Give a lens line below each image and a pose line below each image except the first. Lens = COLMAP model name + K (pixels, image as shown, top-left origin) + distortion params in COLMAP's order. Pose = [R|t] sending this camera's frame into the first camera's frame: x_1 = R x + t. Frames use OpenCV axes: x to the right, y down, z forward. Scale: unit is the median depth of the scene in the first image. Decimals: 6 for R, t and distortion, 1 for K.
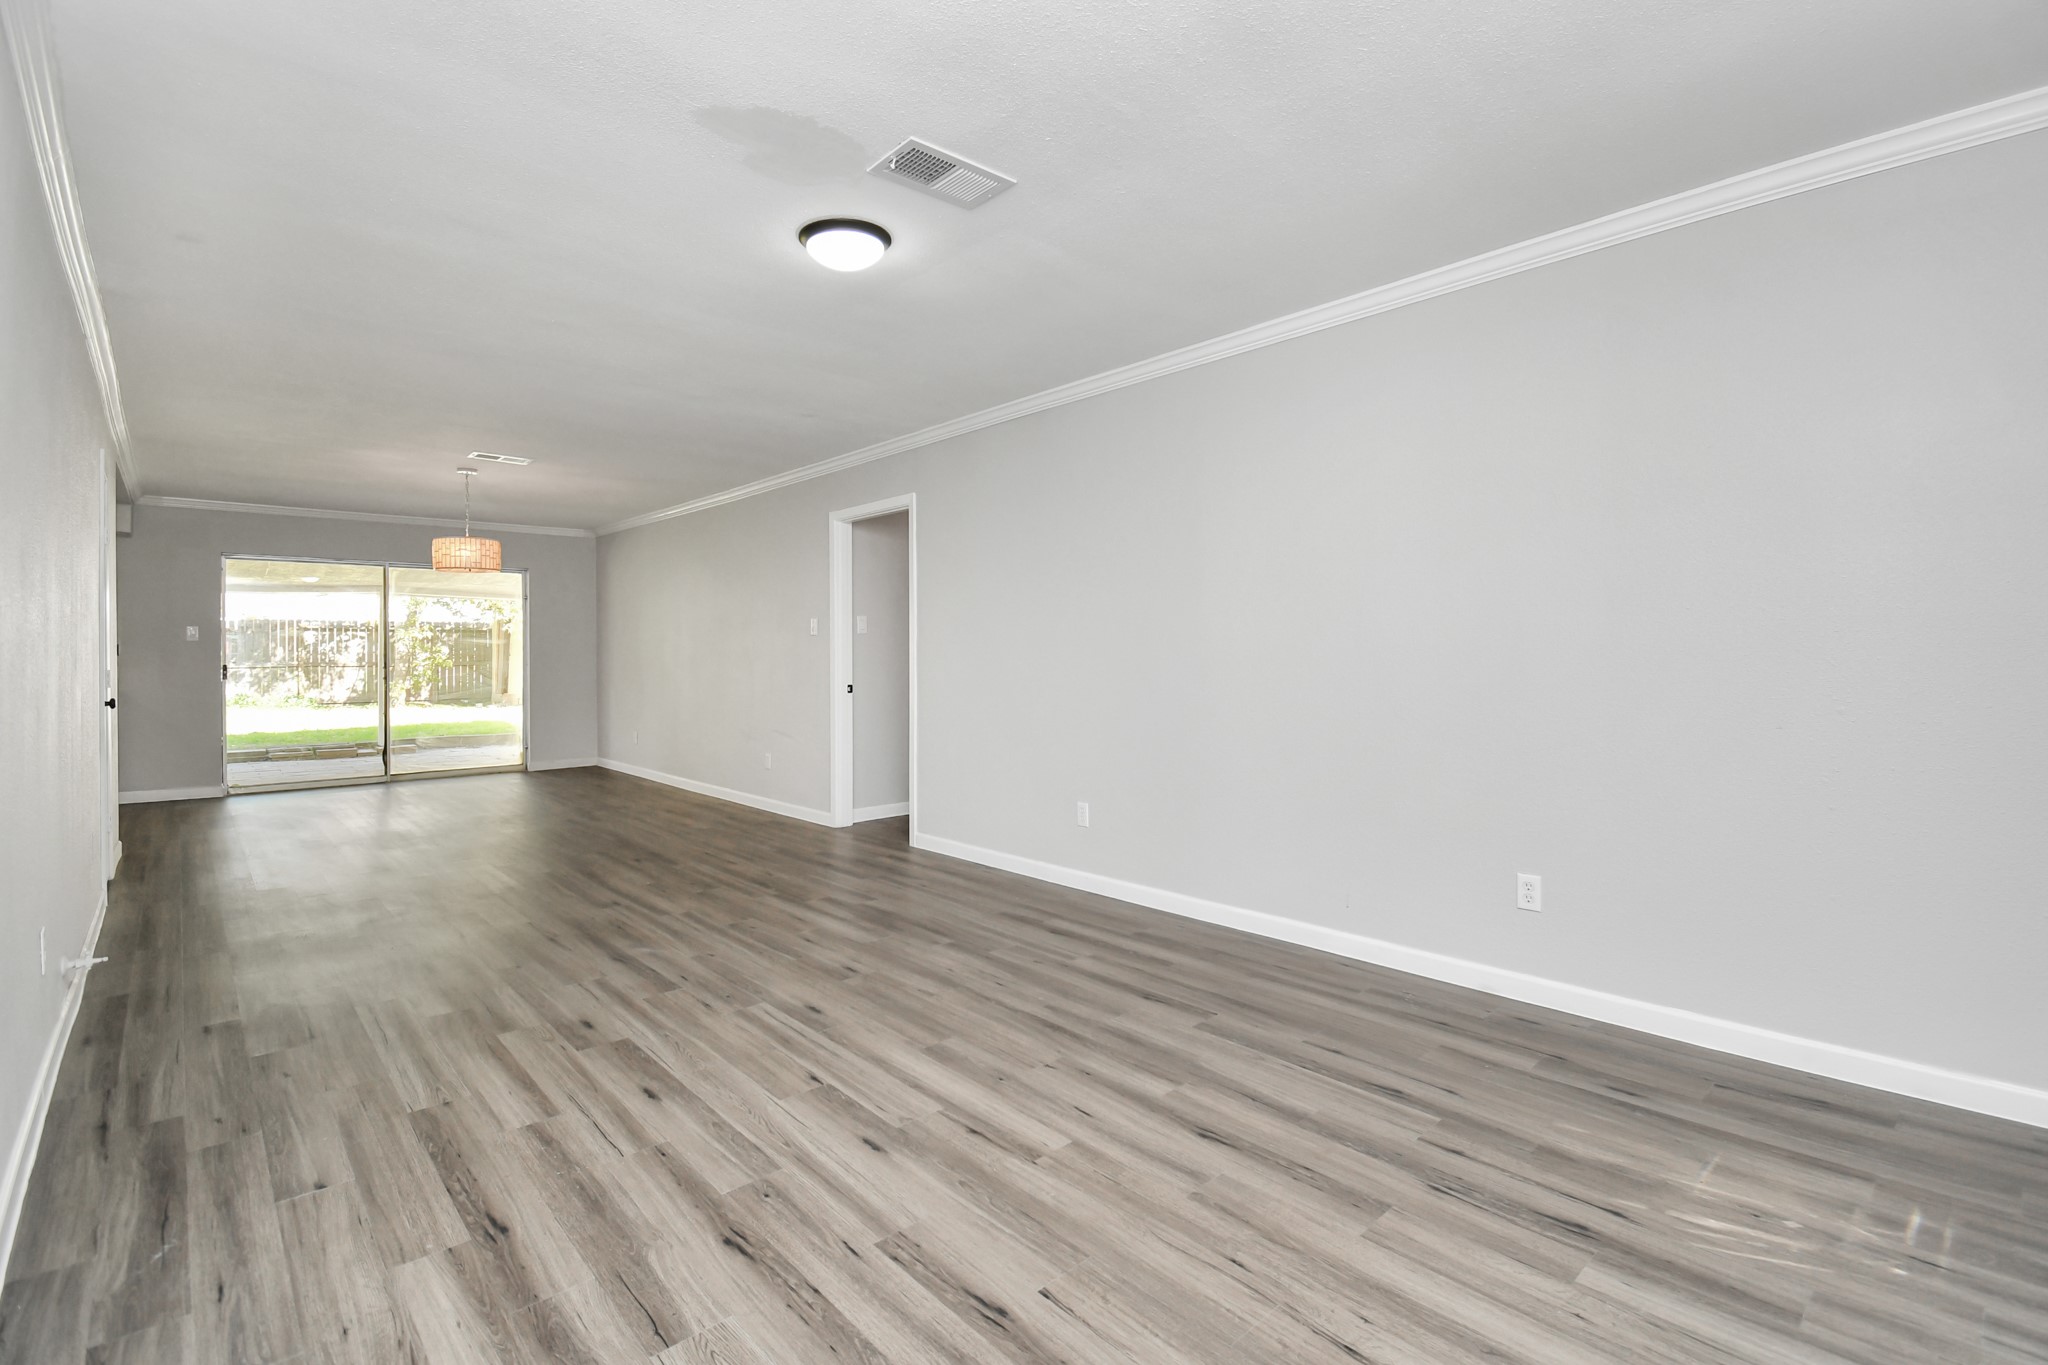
lens RADIAL K [[942.7, 0, 1000.9], [0, 942.7, 625.2], [0, 0, 1]] dist [-0.004633, -0.010689]
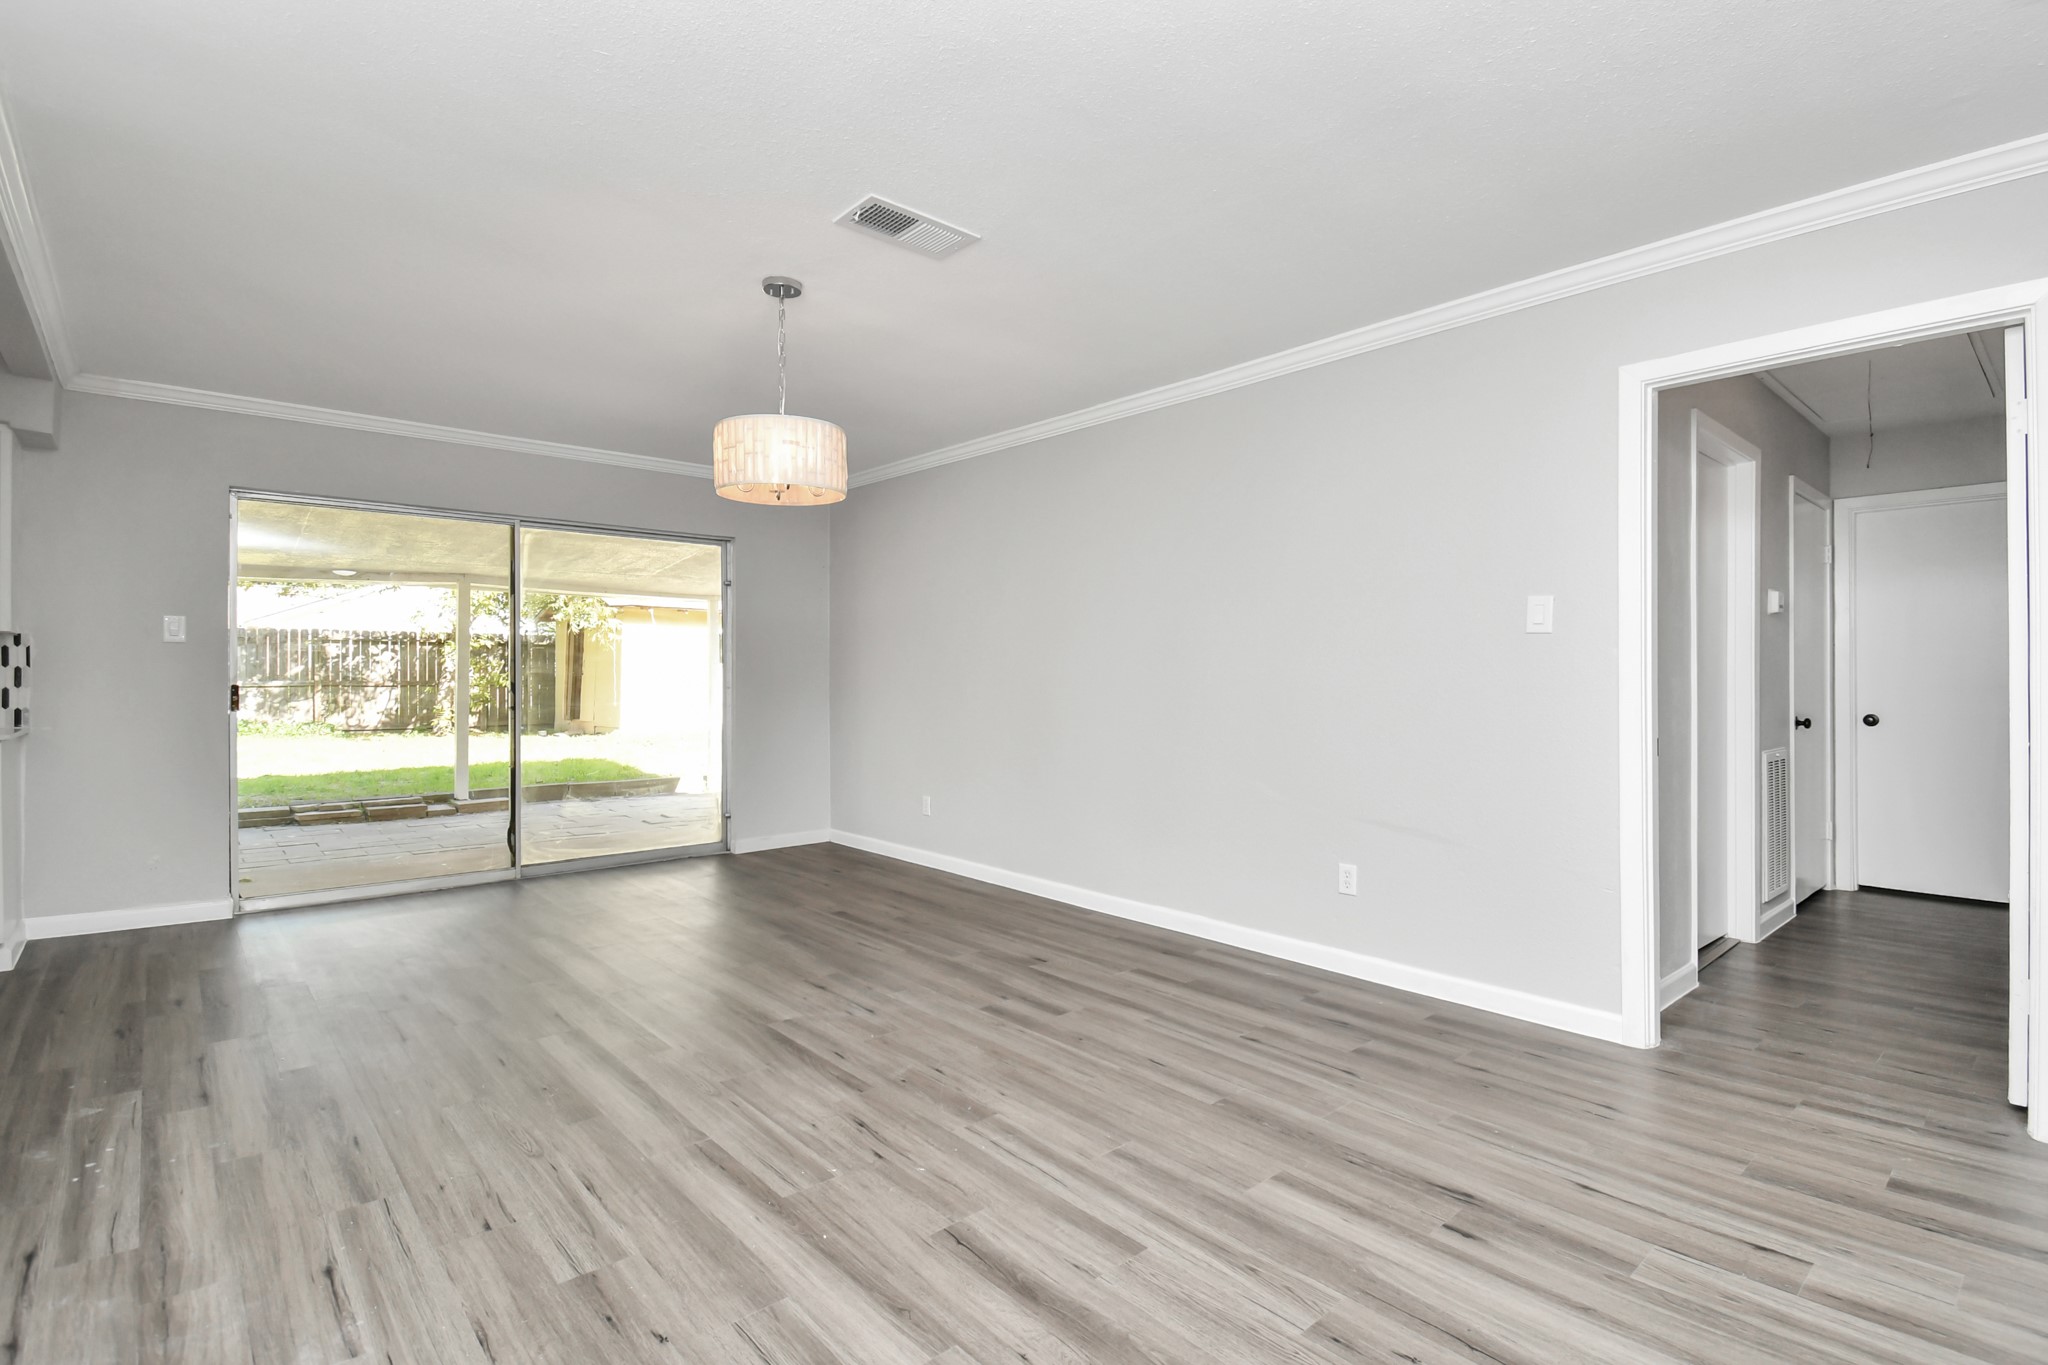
lens RADIAL K [[942.7, 0, 1072.6], [0, 942.7, 655.5], [0, 0, 1]] dist [-0.004633, -0.010689]
pose [[0.998789, 0.007599, 0.048613, -0.855579], [-0.007975, 0.999940, 0.007531, 0.041888], [-0.048553, -0.007910, 0.998789, 1.000640]]
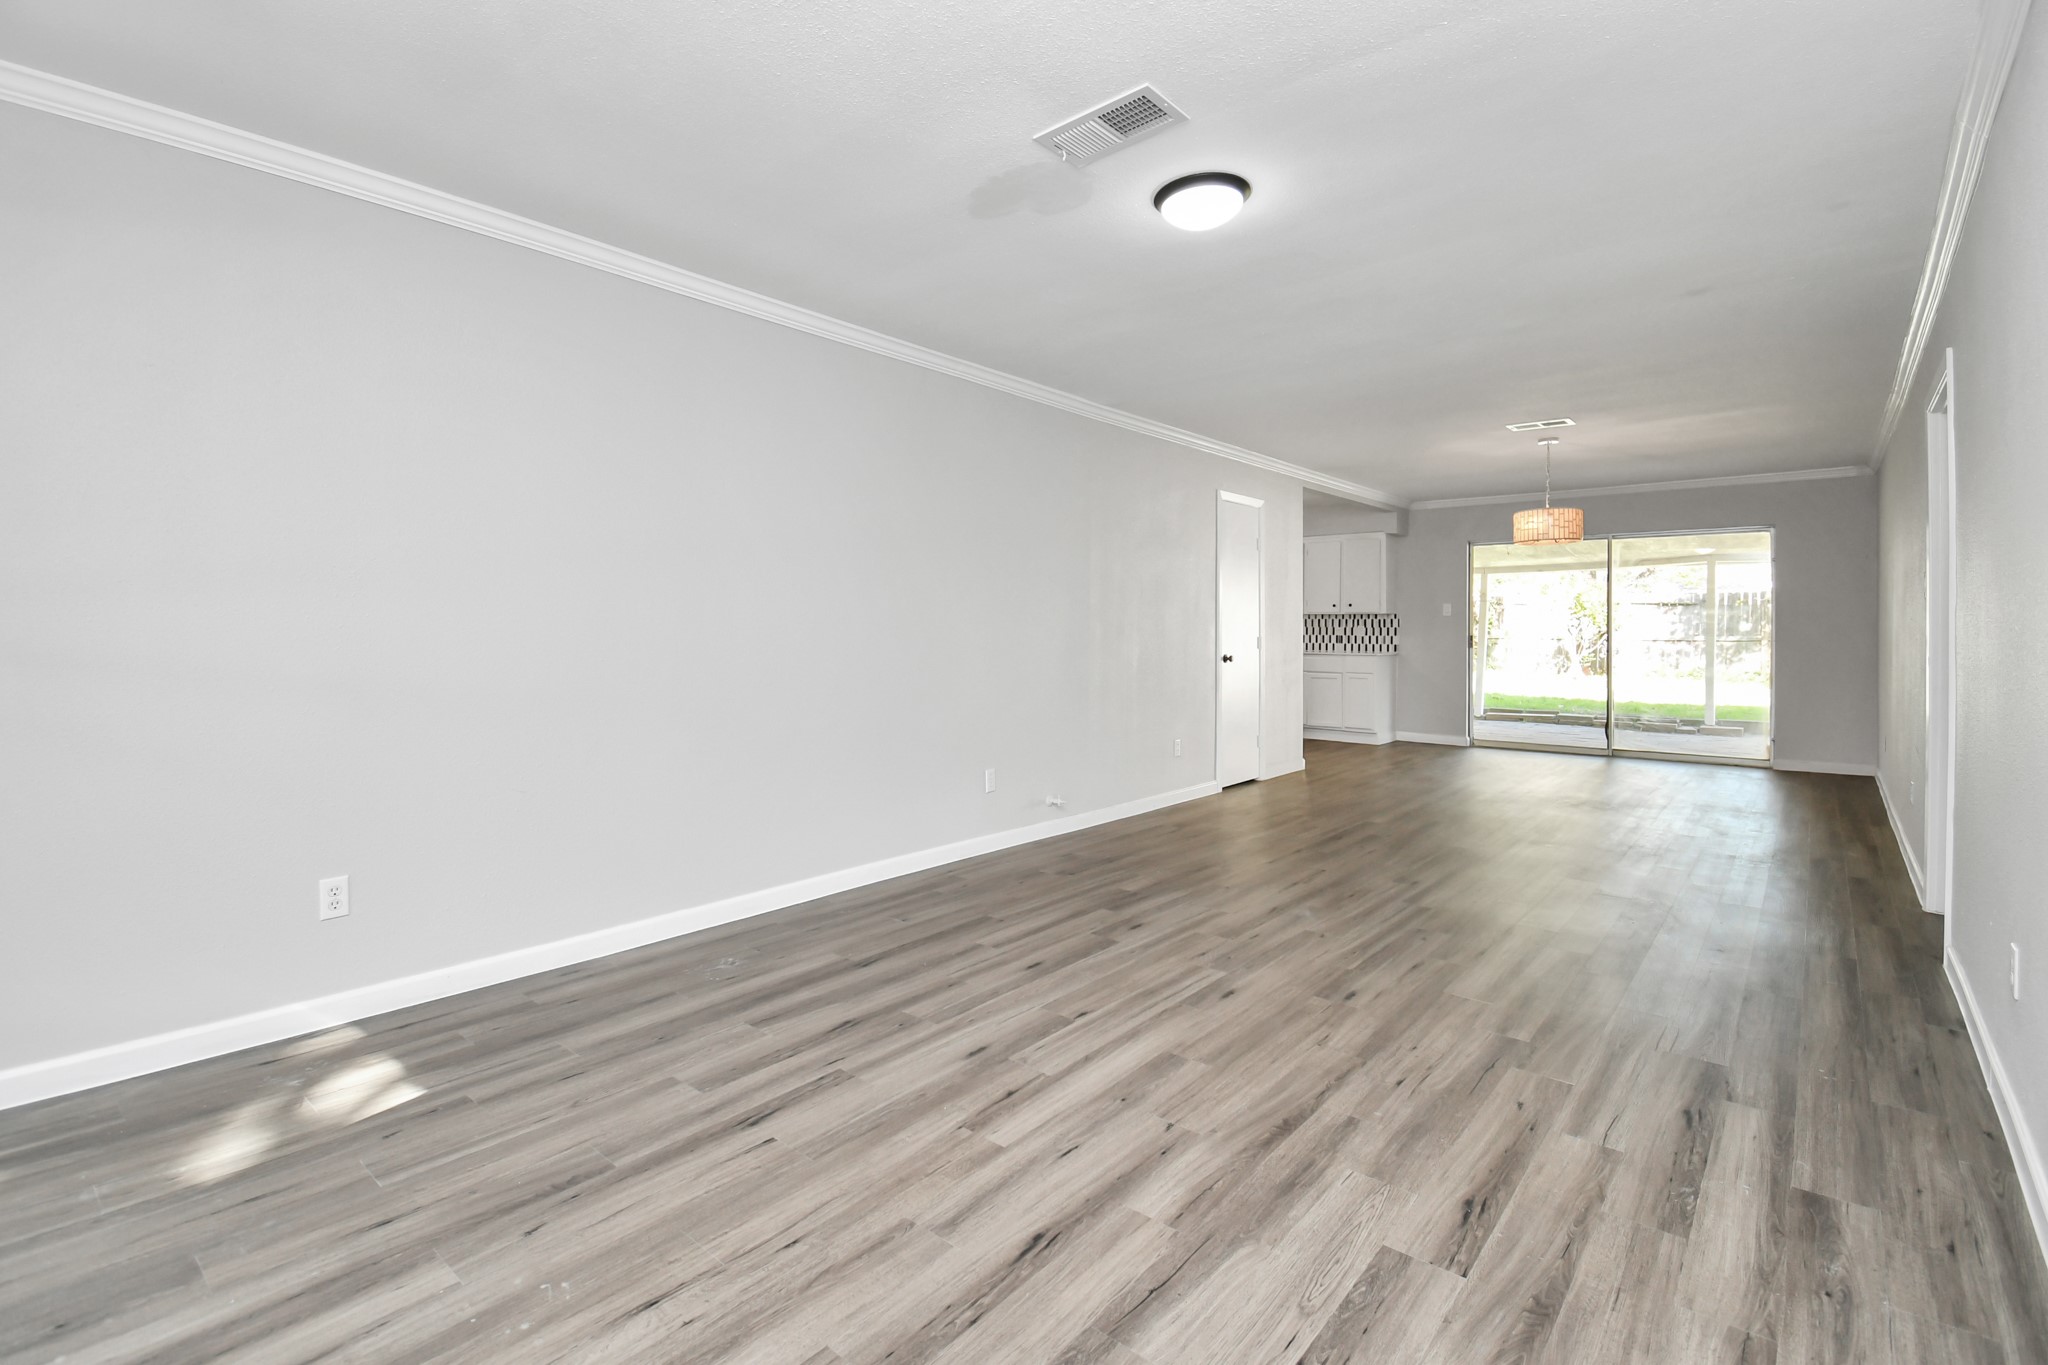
lens RADIAL K [[942.7, 0, 979.4], [0, 942.7, 635.3], [0, 0, 1]] dist [-0.004633, -0.010689]
pose [[0.101969, 0.015478, -0.994667, 0.637574], [0.023799, 0.999555, 0.017994, 0.013090], [0.994503, -0.025507, 0.101555, 0.569167]]
